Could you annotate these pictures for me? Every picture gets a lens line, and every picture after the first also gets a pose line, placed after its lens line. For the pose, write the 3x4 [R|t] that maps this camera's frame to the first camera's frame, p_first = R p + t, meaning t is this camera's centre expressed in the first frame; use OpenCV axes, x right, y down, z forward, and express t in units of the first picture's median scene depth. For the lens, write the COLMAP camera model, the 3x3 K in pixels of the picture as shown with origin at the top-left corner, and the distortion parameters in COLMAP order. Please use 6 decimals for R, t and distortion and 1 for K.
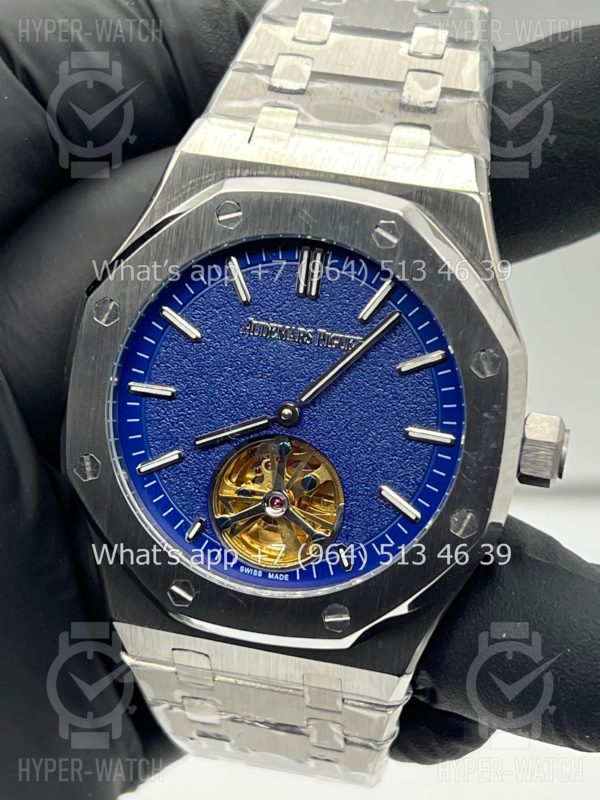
lens RADIAL K [[1828.2, 0, 299.3], [0, 1828.2, 398.6], [0, 0, 1]] dist [0.261055, 0.000000]
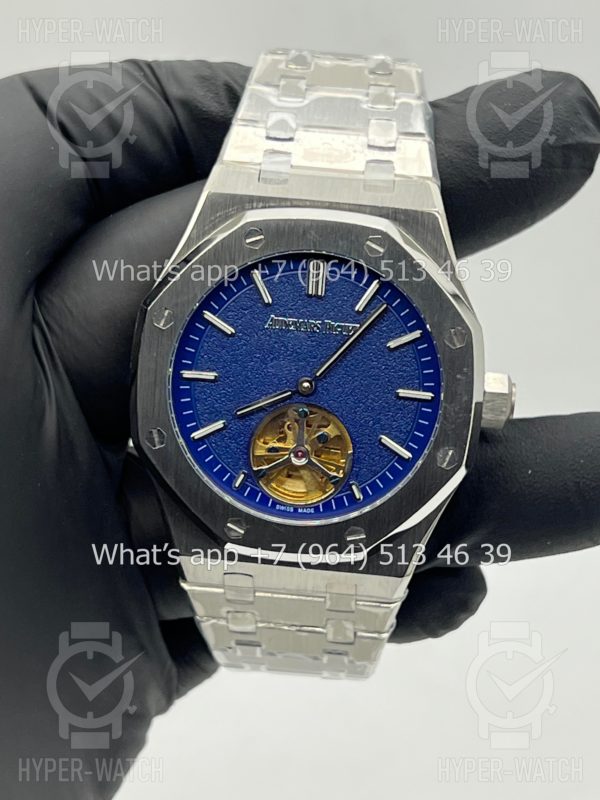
lens RADIAL K [[1828.2, 0, 298.2], [0, 1828.2, 398.7], [0, 0, 1]] dist [0.261055, 0.000000]
pose [[0.990608, -0.071218, 0.116721, -0.164629], [0.070740, 0.997461, 0.008234, 0.005917], [-0.117011, 0.000100, 0.993131, -0.303059]]
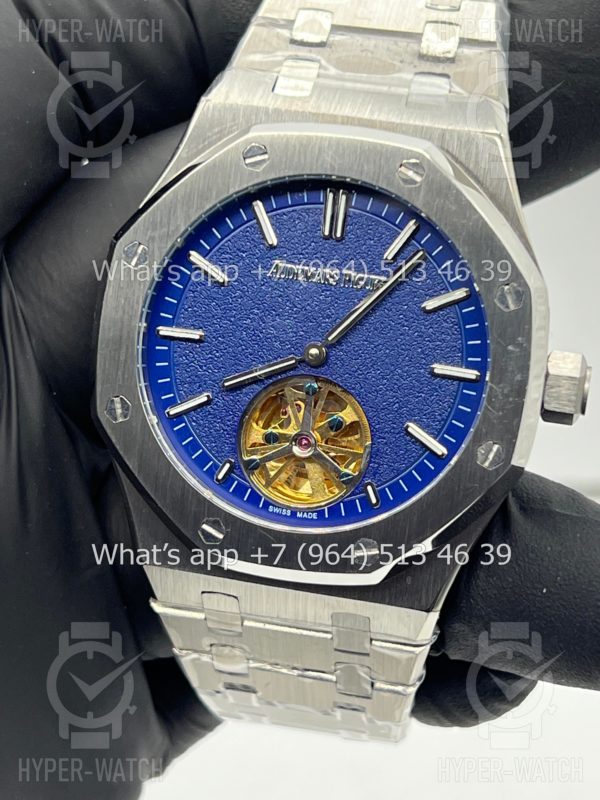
lens RADIAL K [[1828.2, 0, 306.8], [0, 1828.2, 399.1], [0, 0, 1]] dist [0.261055, 0.000000]
pose [[0.999834, -0.011799, 0.013870, -0.024846], [0.012391, 0.998981, -0.043392, 0.076817], [-0.013344, 0.043557, 0.998962, -0.014729]]
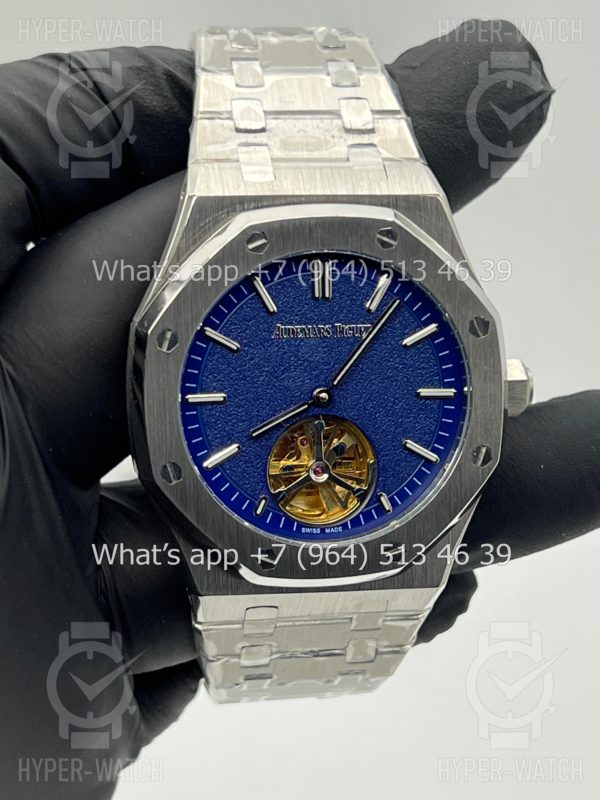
lens RADIAL K [[1828.2, 0, 298.3], [0, 1828.2, 407.7], [0, 0, 1]] dist [0.261055, 0.000000]
pose [[0.926227, -0.187790, 0.326860, -0.415411], [0.174193, 0.982172, 0.070671, -0.072582], [-0.334305, -0.008520, 0.942427, -0.136864]]
